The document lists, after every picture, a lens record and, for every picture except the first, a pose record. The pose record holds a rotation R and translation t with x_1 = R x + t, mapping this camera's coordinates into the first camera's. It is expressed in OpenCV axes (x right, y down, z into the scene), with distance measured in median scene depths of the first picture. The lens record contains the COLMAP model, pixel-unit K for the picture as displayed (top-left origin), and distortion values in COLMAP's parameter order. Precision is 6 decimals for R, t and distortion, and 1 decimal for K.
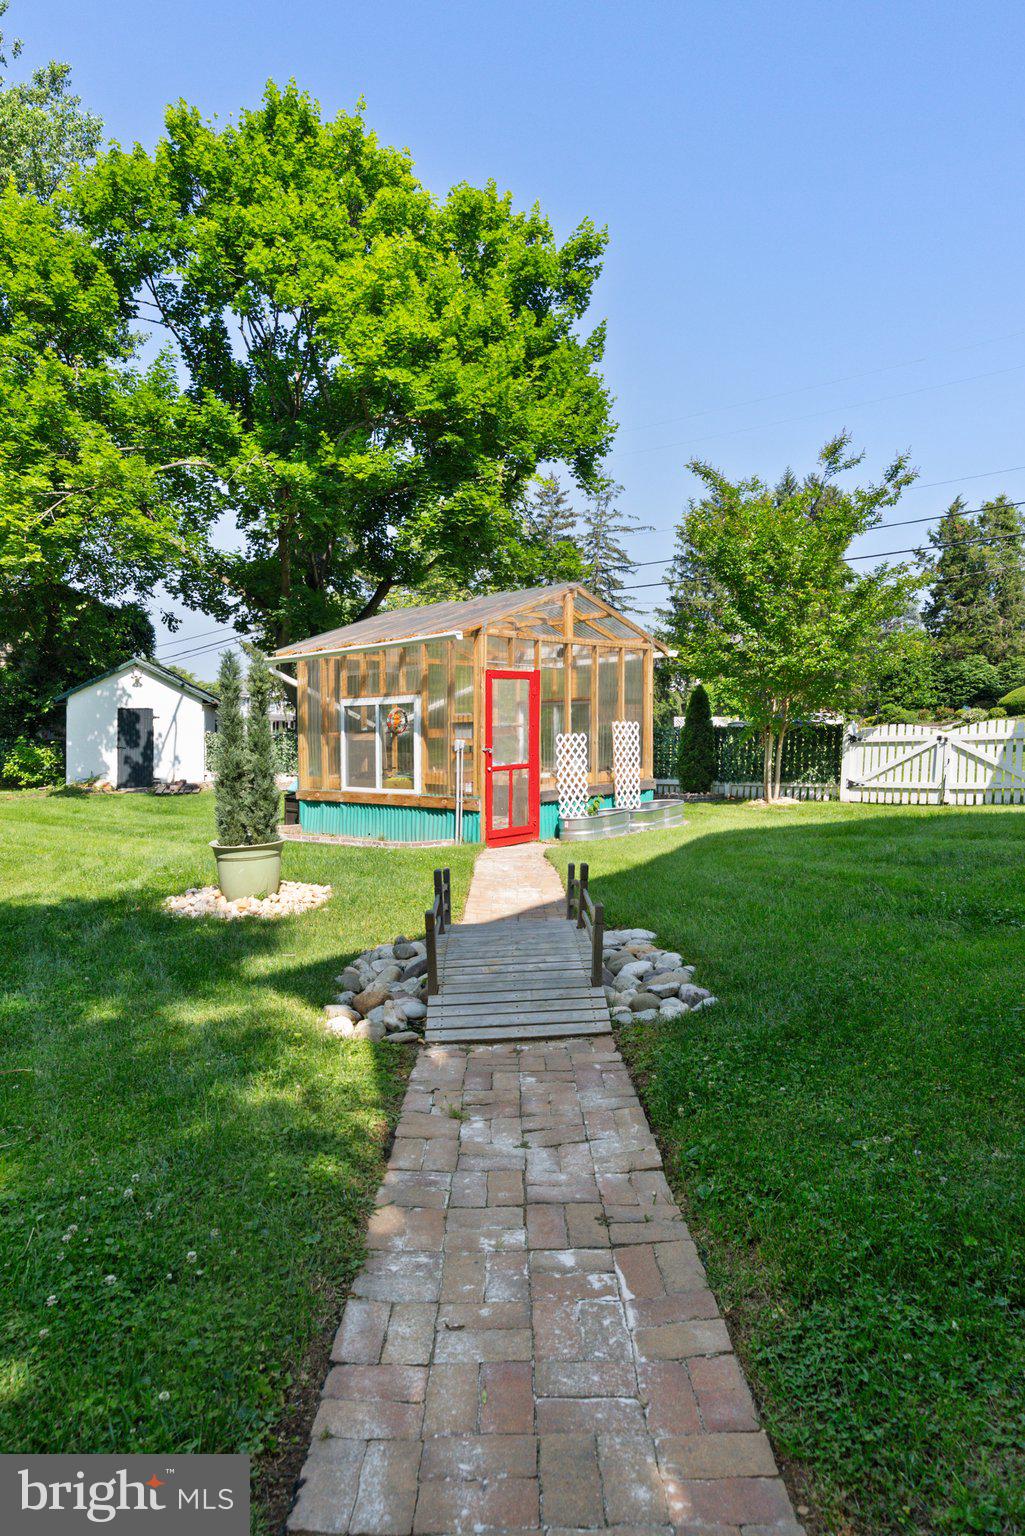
lens RADIAL K [[889.7, 0, 491.4], [0, 889.7, 748.8], [0, 0, 1]] dist [-0.015784, 0.013420]
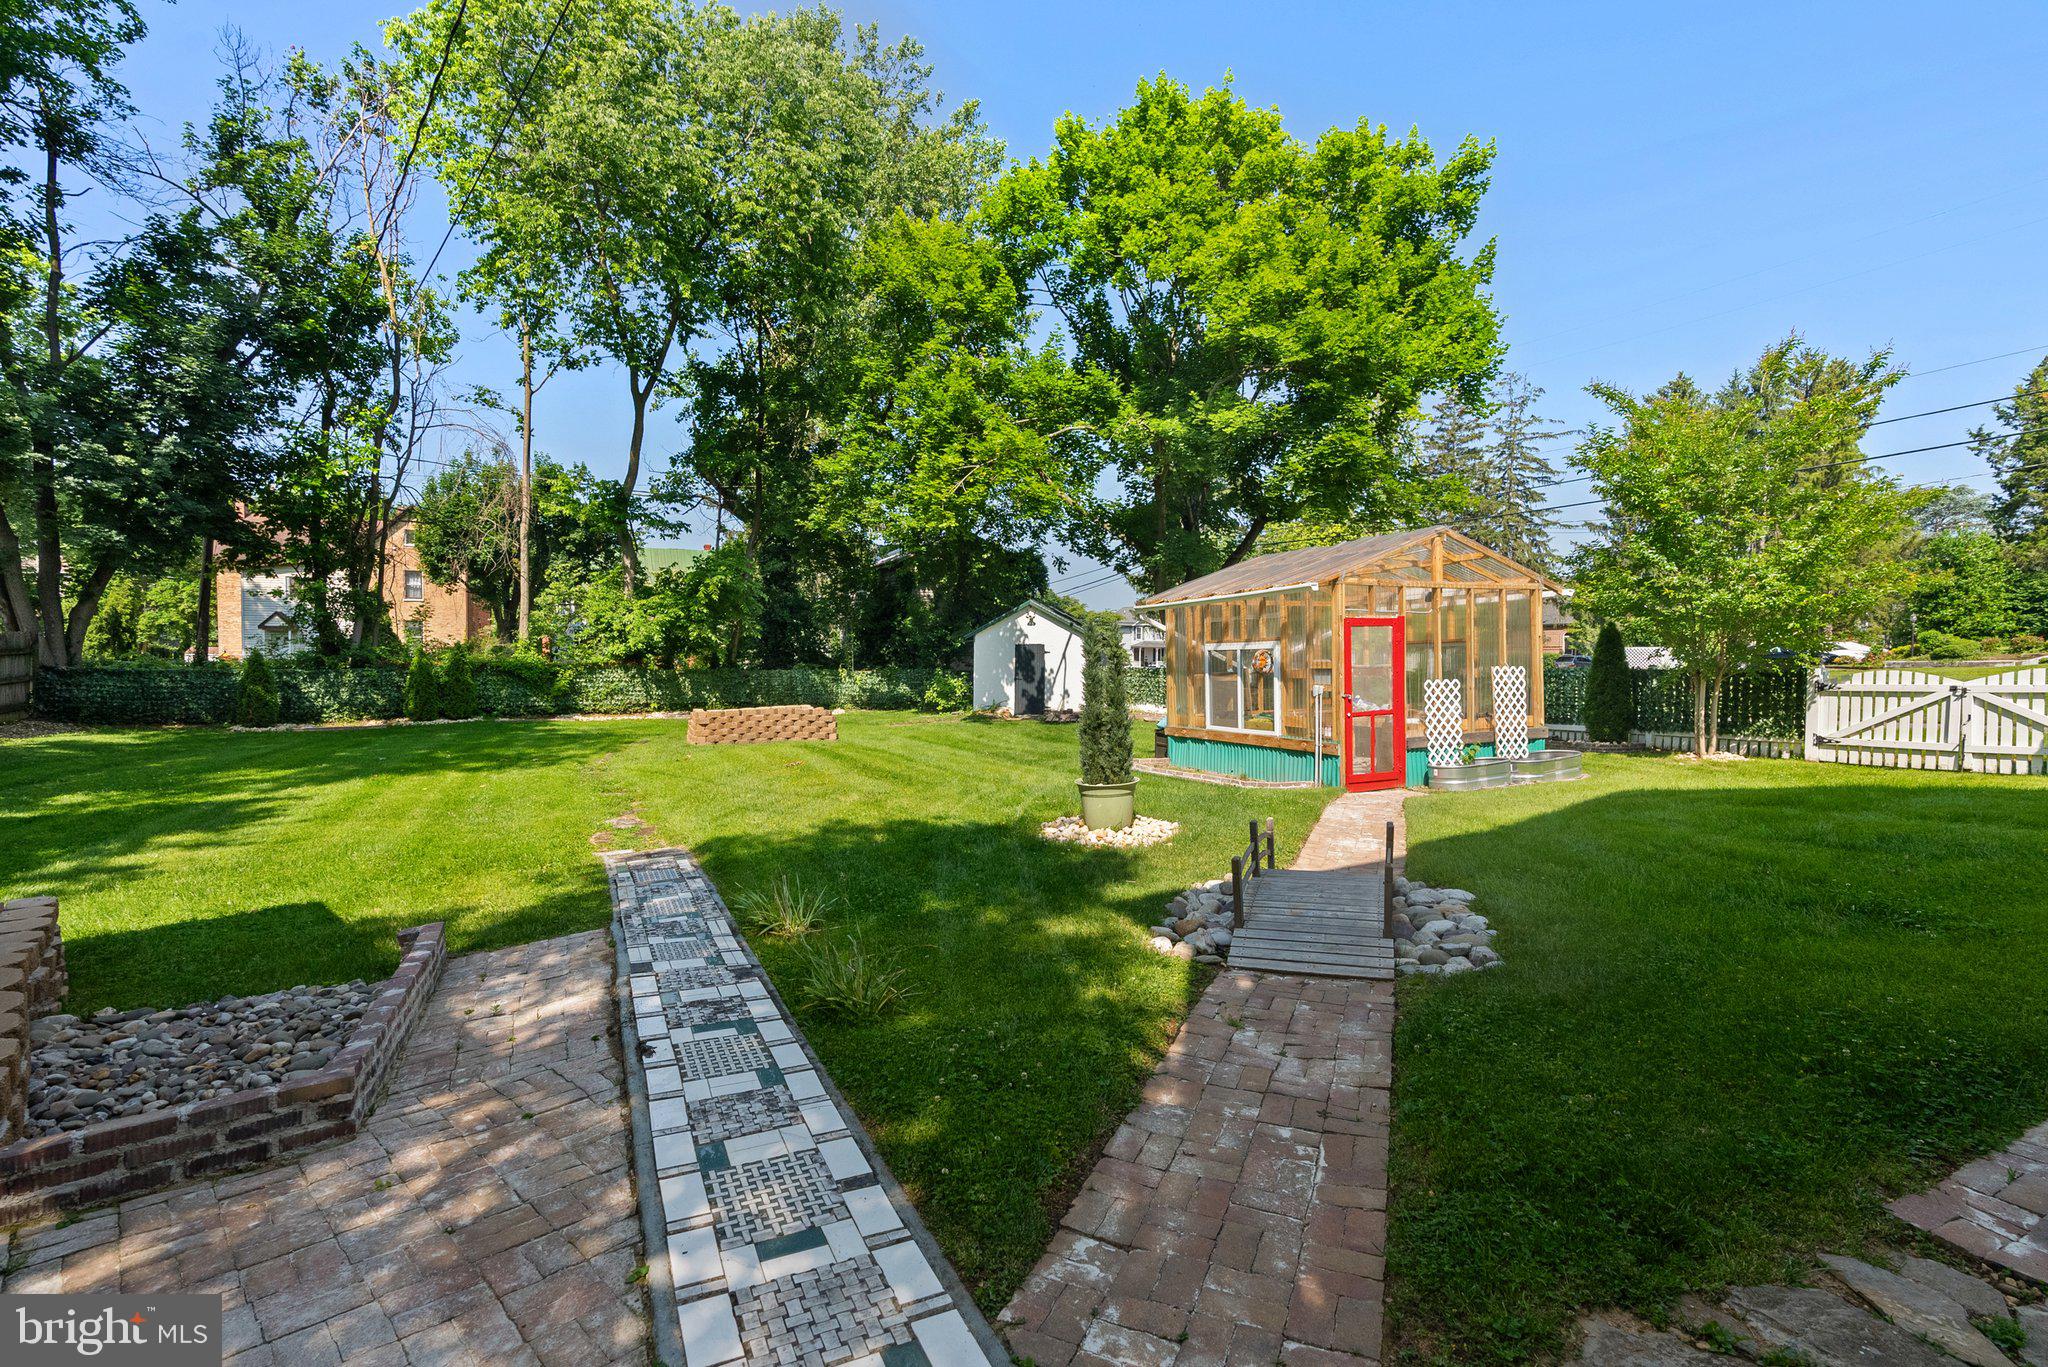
lens RADIAL K [[922.6, 0, 1018.1], [0, 922.6, 669.6], [0, 0, 1]] dist [-0.012816, 0.005668]
pose [[0.919028, 0.011262, -0.394031, 0.056754], [-0.008741, 0.999928, 0.008191, -0.029961], [0.394095, -0.004083, 0.919061, -0.097596]]
